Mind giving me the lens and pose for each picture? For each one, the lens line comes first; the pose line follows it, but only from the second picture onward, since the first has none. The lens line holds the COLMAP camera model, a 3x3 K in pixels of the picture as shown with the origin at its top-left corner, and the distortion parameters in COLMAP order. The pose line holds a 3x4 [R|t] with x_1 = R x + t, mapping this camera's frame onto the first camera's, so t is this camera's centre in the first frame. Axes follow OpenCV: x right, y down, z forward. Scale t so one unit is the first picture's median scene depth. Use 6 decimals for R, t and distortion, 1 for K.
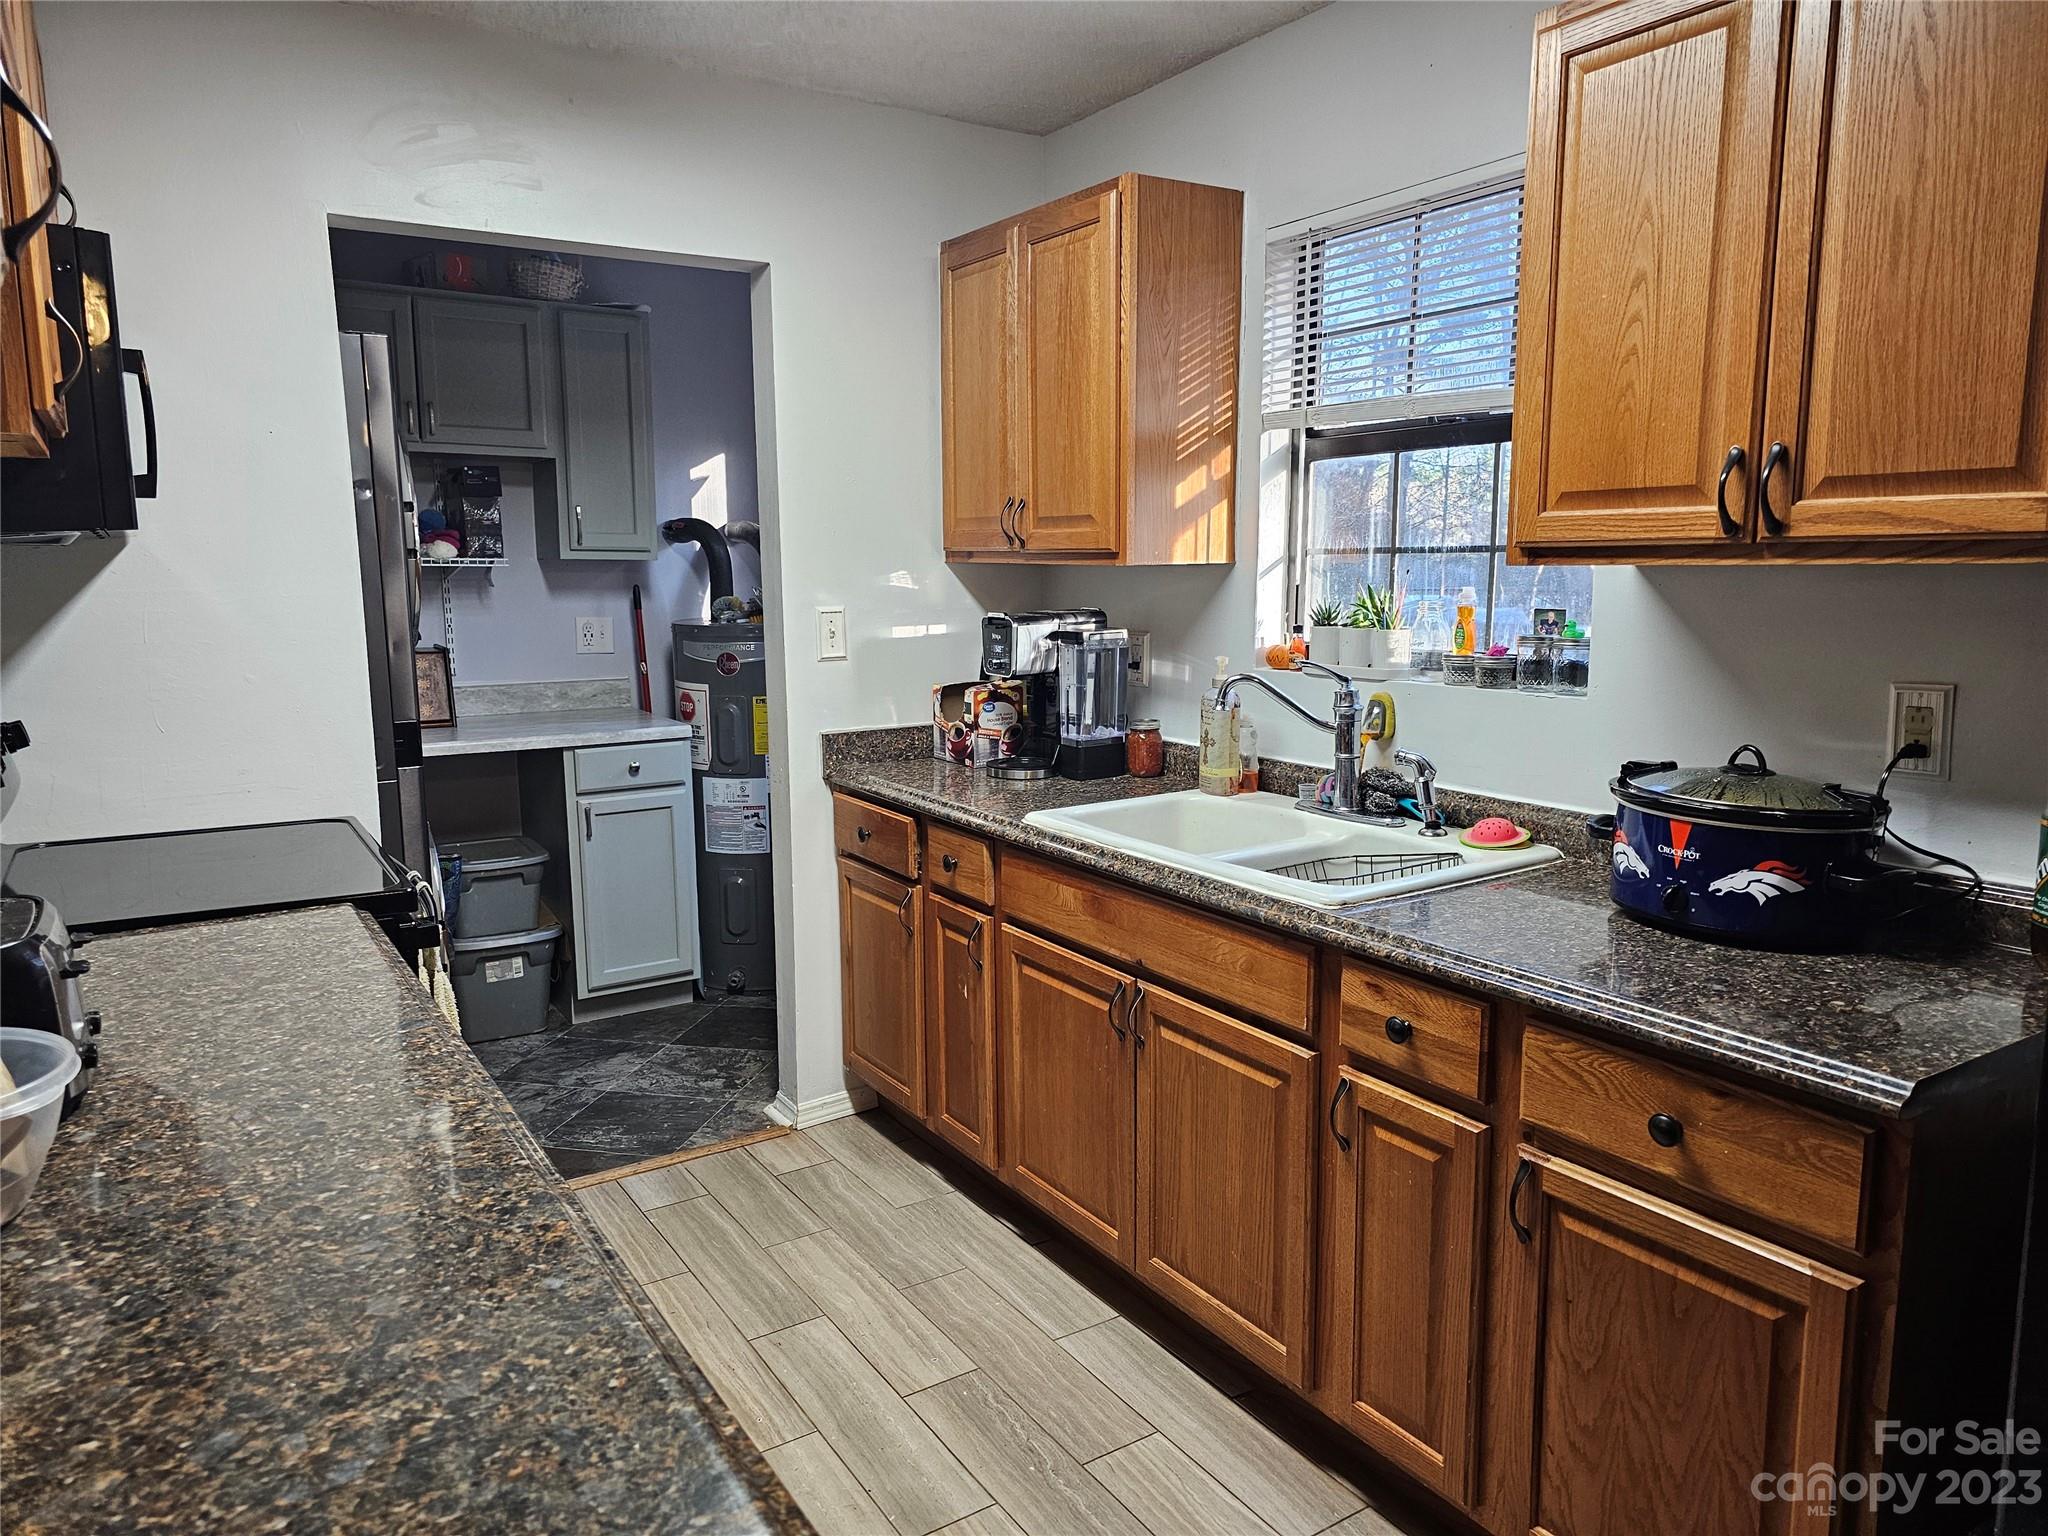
lens RADIAL K [[1374.7, 0, 1031.0], [0, 1374.7, 770.9], [0, 0, 1]] dist [0.038525, -0.000747]
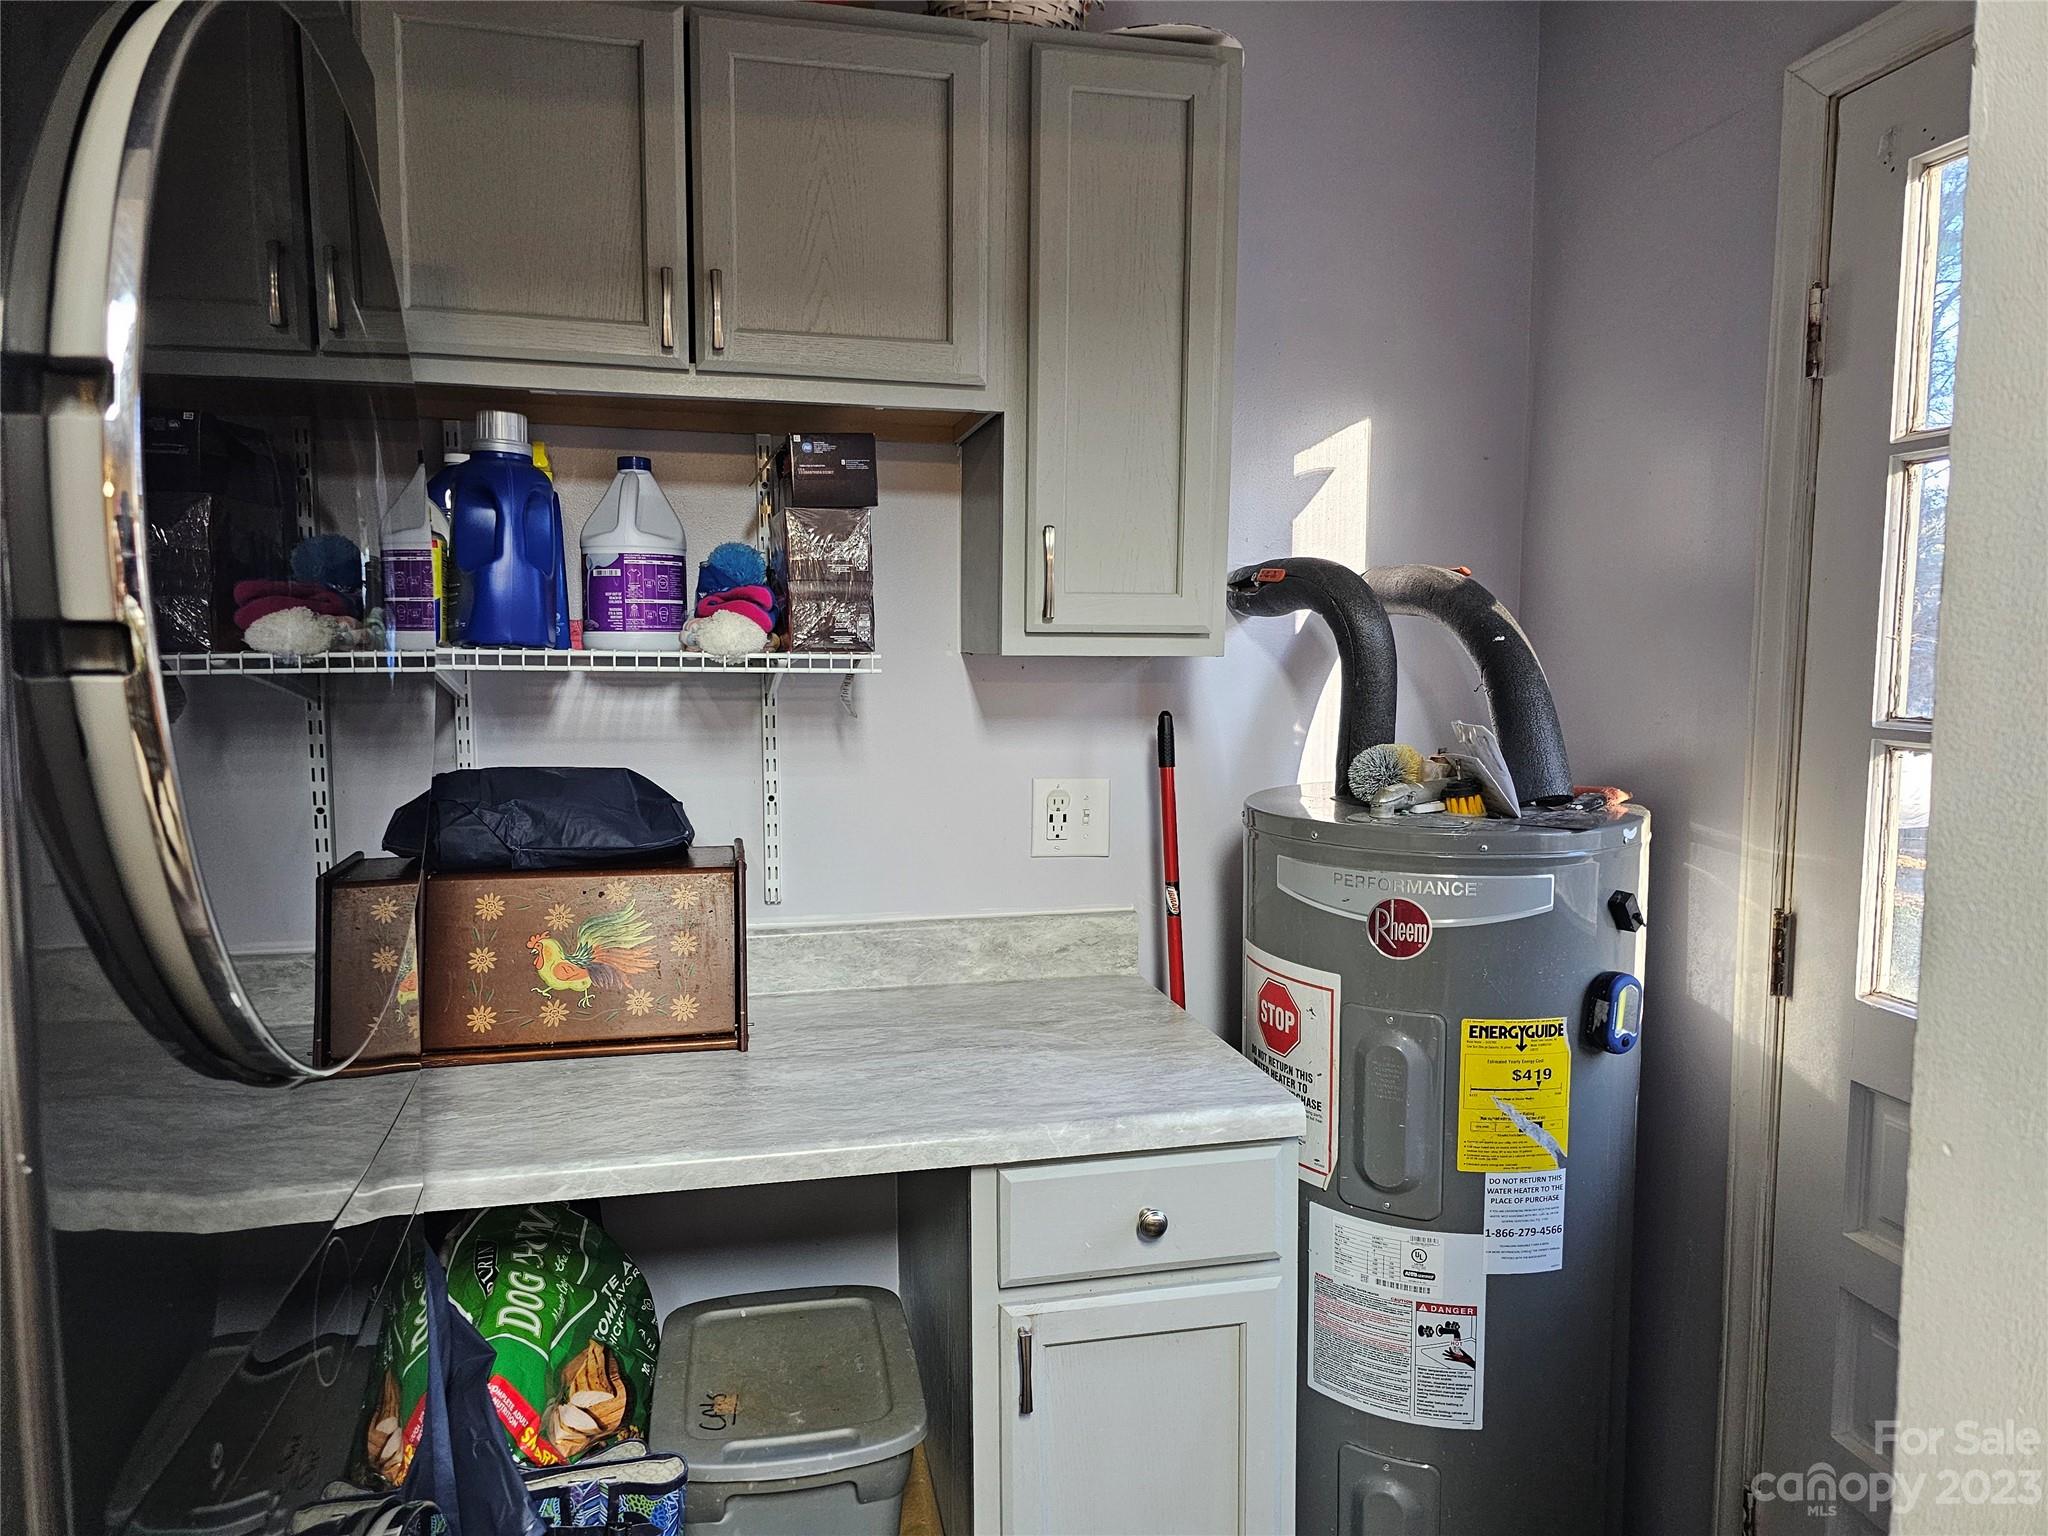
lens RADIAL K [[1374.7, 0, 1019.4], [0, 1374.7, 770.7], [0, 0, 1]] dist [0.038525, -0.000747]
pose [[0.940826, 0.035517, -0.337024, -0.190054], [-0.054967, 0.997317, -0.048342, -0.096282], [0.334403, 0.064007, 0.940254, 0.599879]]
